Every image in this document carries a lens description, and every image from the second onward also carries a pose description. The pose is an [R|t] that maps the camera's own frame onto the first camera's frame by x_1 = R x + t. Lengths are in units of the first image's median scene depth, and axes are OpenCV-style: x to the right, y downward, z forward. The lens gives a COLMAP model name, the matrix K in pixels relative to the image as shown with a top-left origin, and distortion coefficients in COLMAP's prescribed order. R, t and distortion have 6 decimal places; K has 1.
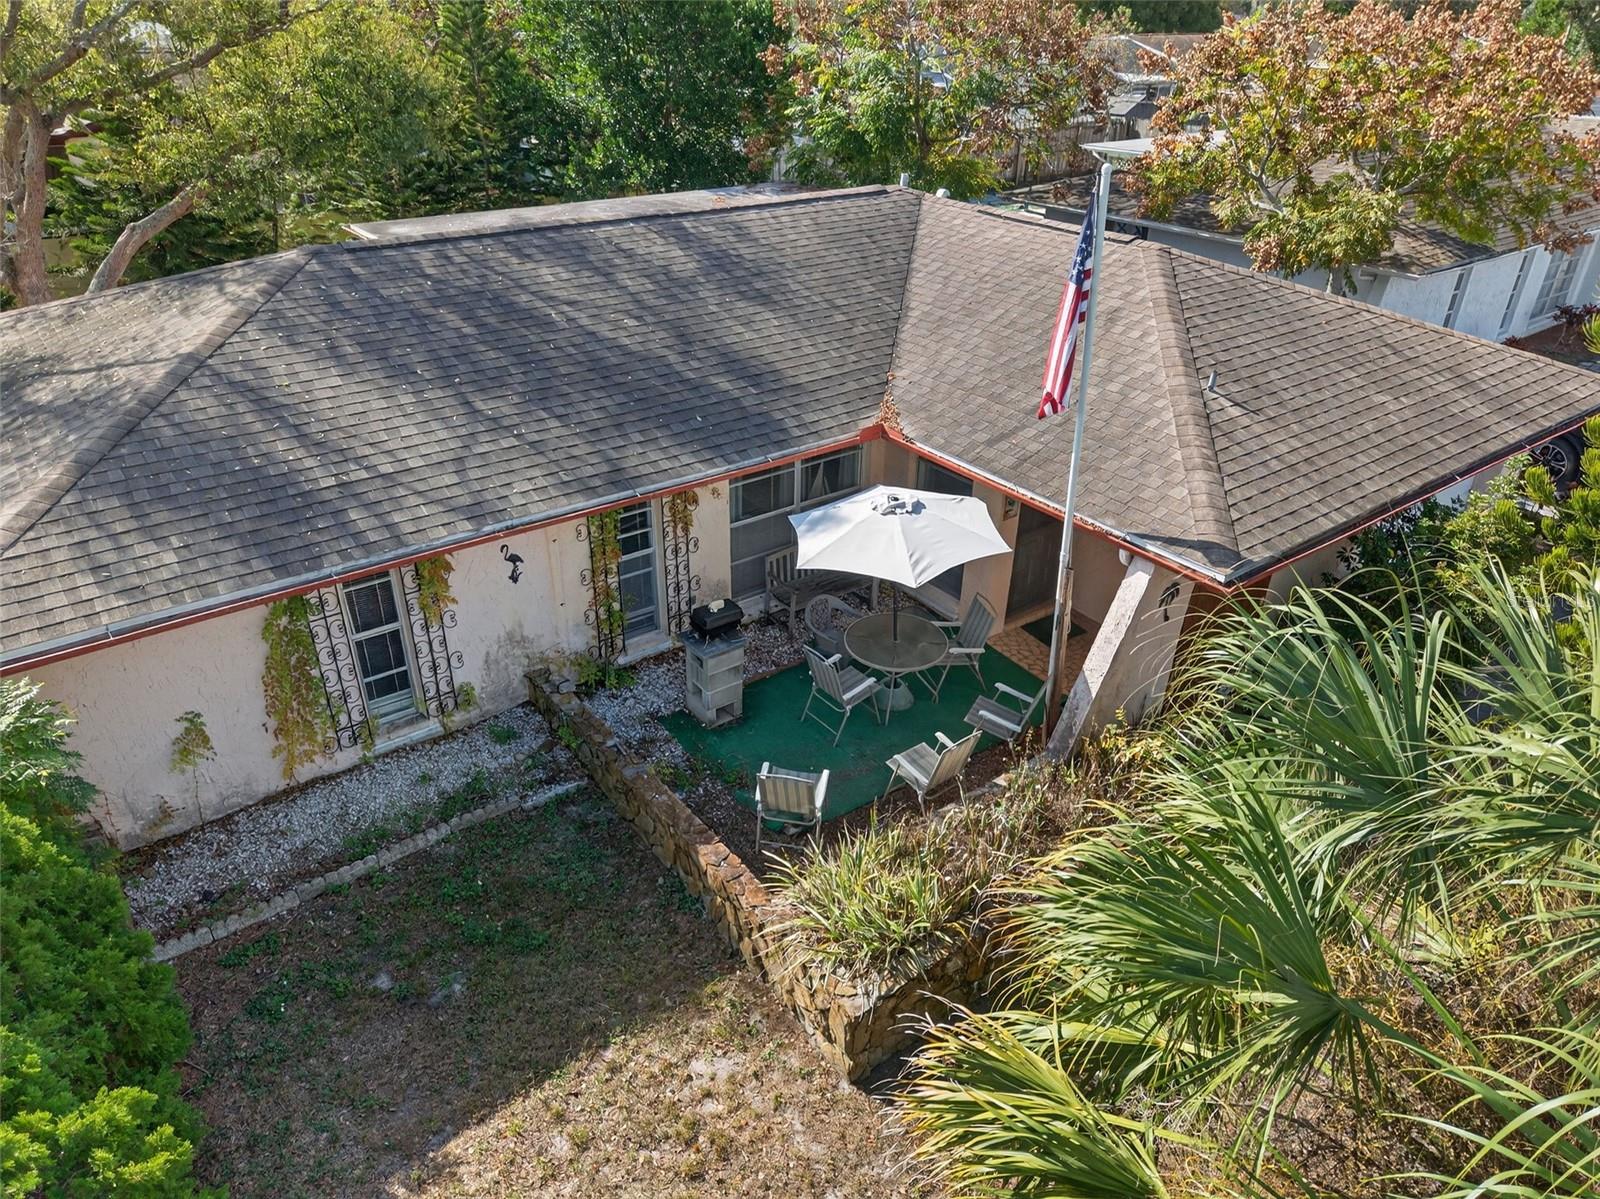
lens RADIAL K [[1032.5, 0, 800.0], [0, 1032.5, 599.5], [0, 0, 1]] dist [0.002934, -0.000163]
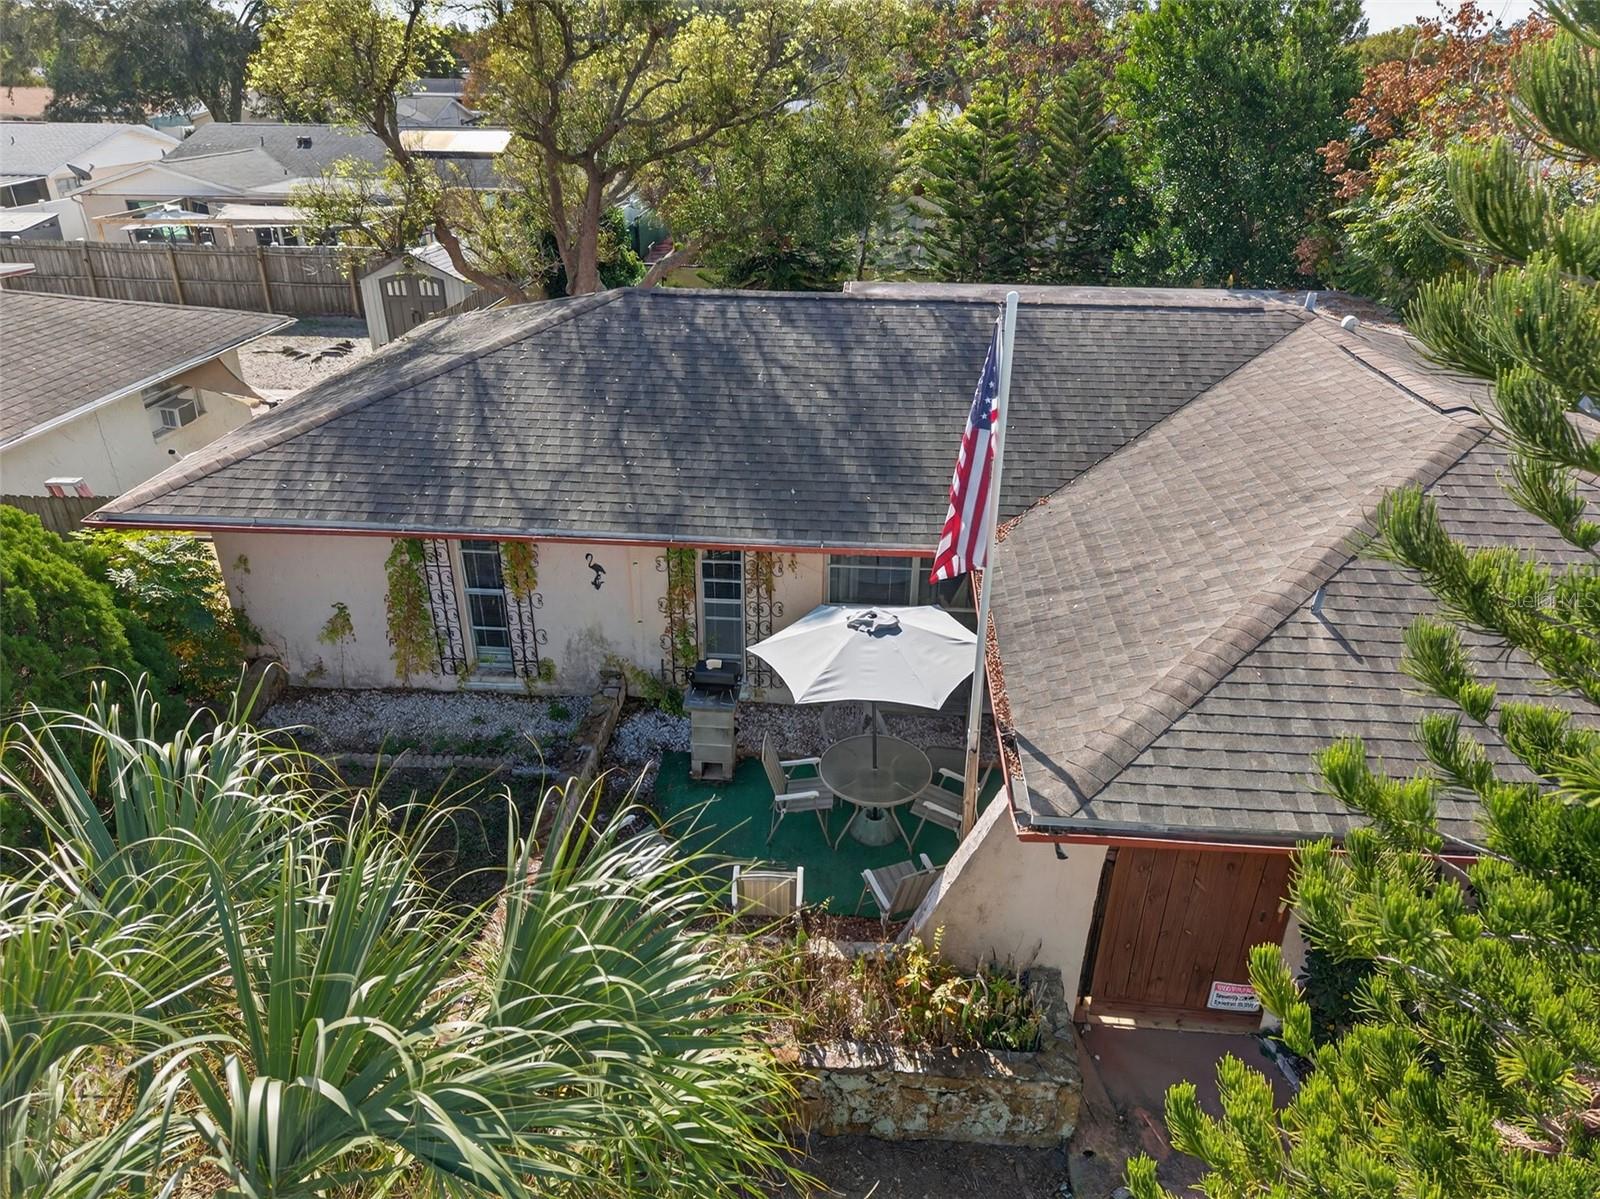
lens RADIAL K [[1023.5, 0, 800.0], [0, 1023.5, 599.5], [0, 0, 1]] dist [0.029282, -0.000795]
pose [[0.772435, 0.288625, -0.565721, 0.553269], [-0.323796, 0.945274, 0.040158, -0.126143], [0.546352, 0.152159, 0.823618, 0.195911]]
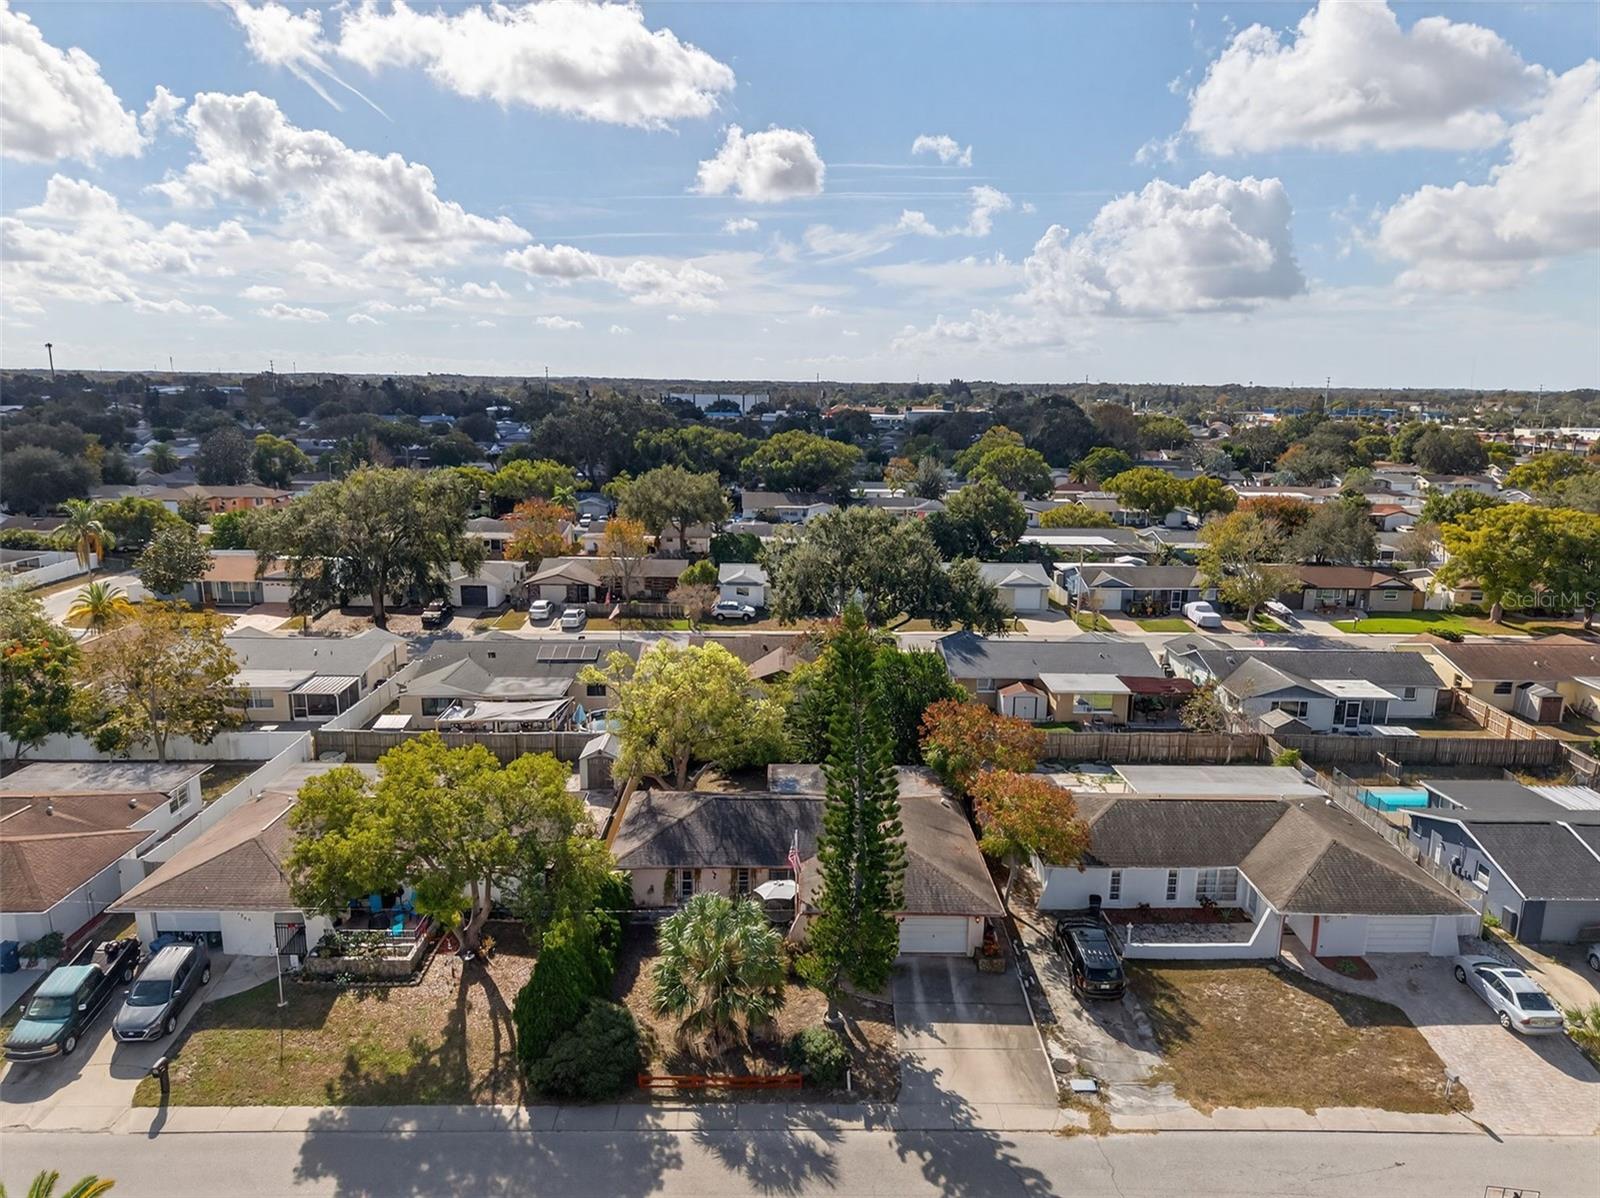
lens RADIAL K [[1032.5, 0, 800.0], [0, 1032.5, 599.0], [0, 0, 1]] dist [0.002934, -0.000163]
pose [[0.803220, 0.099200, -0.587364, 2.799493], [-0.291524, 0.925347, -0.242378, -0.177073], [0.519472, 0.365914, 0.772176, -3.049798]]
